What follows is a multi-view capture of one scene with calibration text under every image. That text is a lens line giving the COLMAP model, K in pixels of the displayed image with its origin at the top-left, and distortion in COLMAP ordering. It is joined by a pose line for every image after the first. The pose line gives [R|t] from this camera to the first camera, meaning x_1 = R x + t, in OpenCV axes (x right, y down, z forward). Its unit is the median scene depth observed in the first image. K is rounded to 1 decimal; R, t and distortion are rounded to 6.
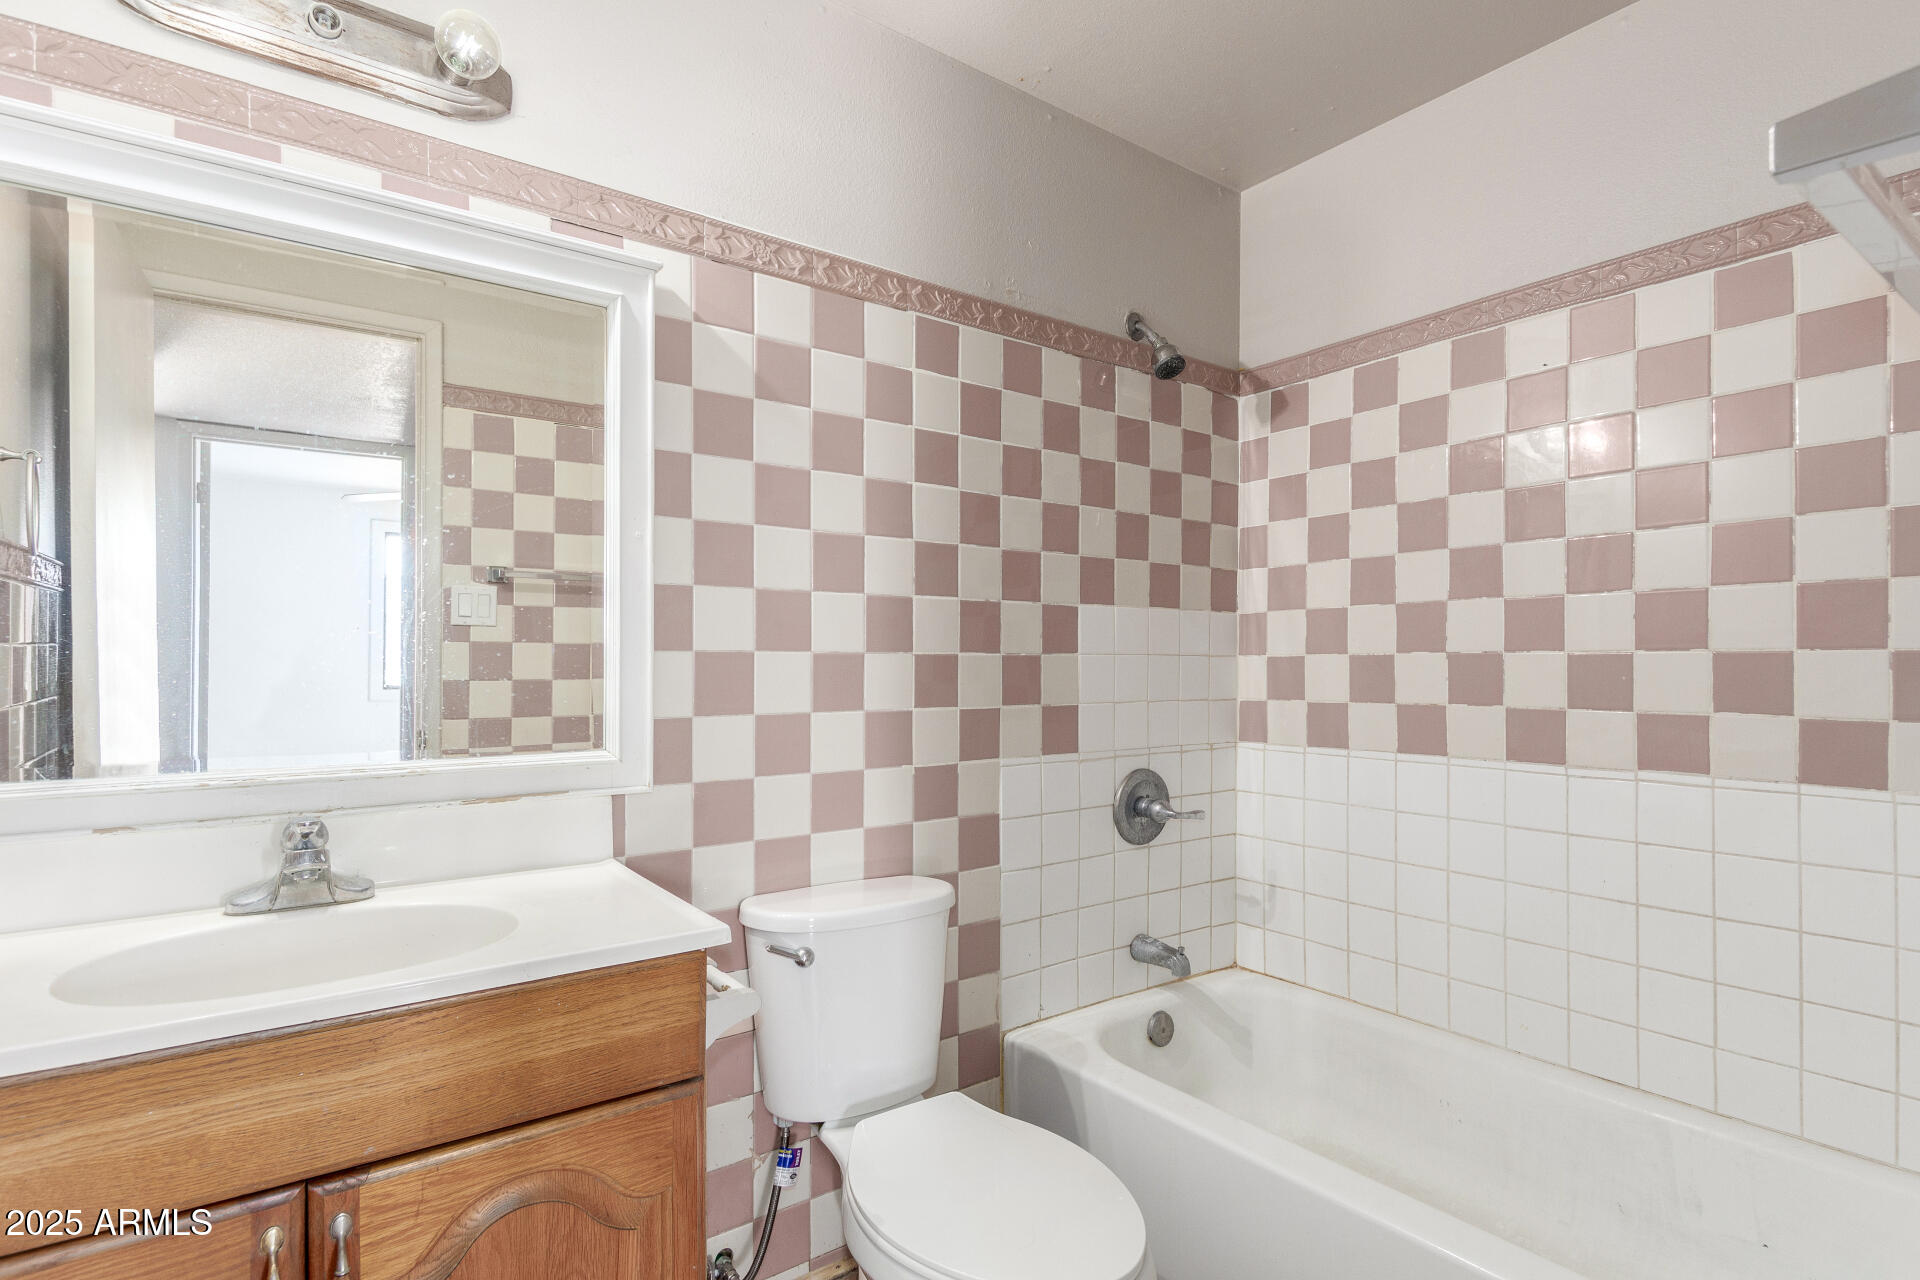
lens RADIAL K [[948.2, 0, 974.2], [0, 948.2, 659.4], [0, 0, 1]] dist [0.020419, -0.011215]
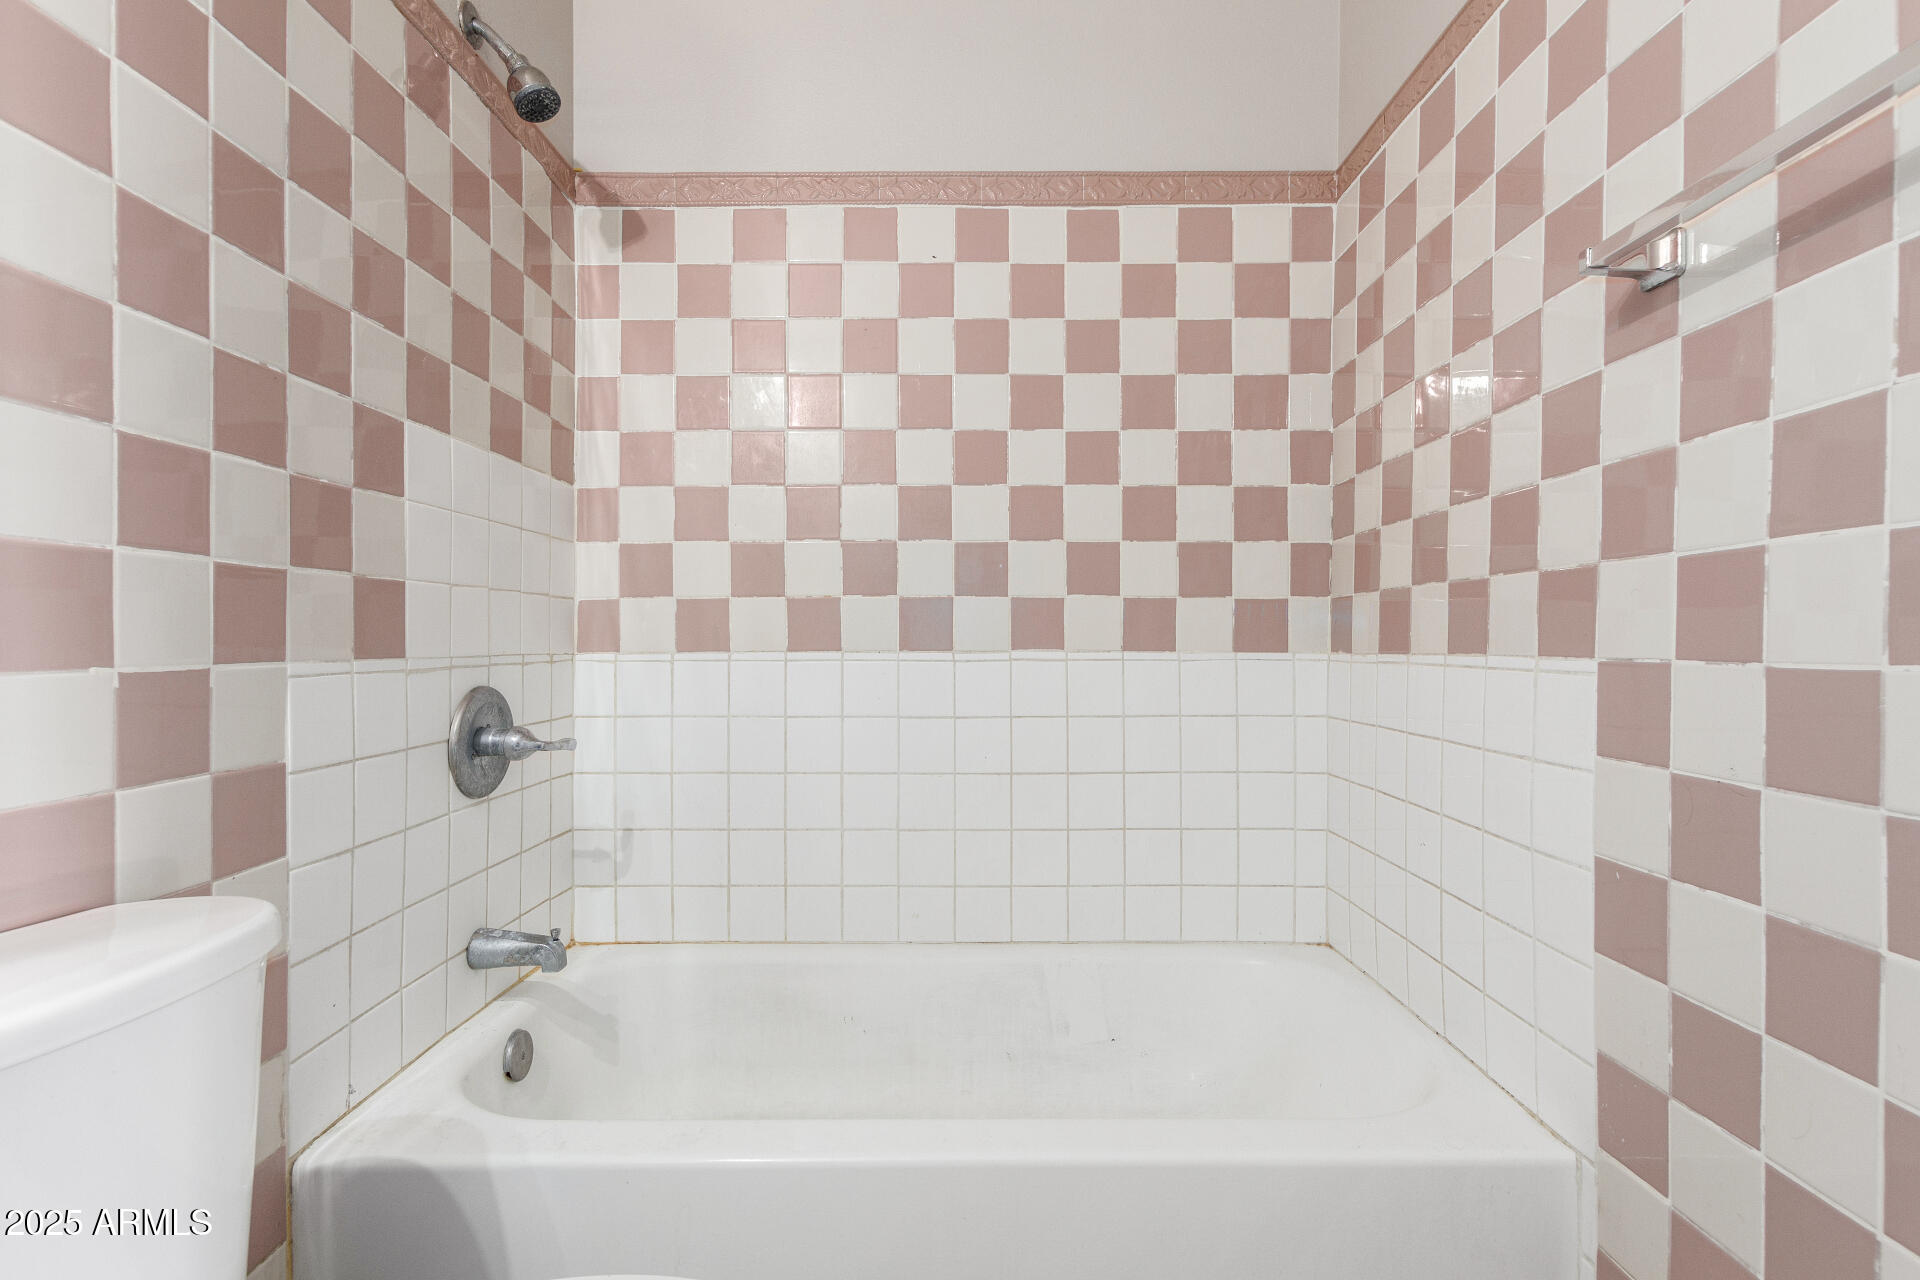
lens RADIAL K [[919.7, 0, 937.4], [0, 919.7, 646.2], [0, 0, 1]] dist [0.020926, -0.009510]
pose [[0.610071, -0.005976, 0.792324, -0.152354], [-0.000416, 0.999969, 0.007862, 0.082817], [-0.792346, -0.005126, 0.610050, 0.343501]]
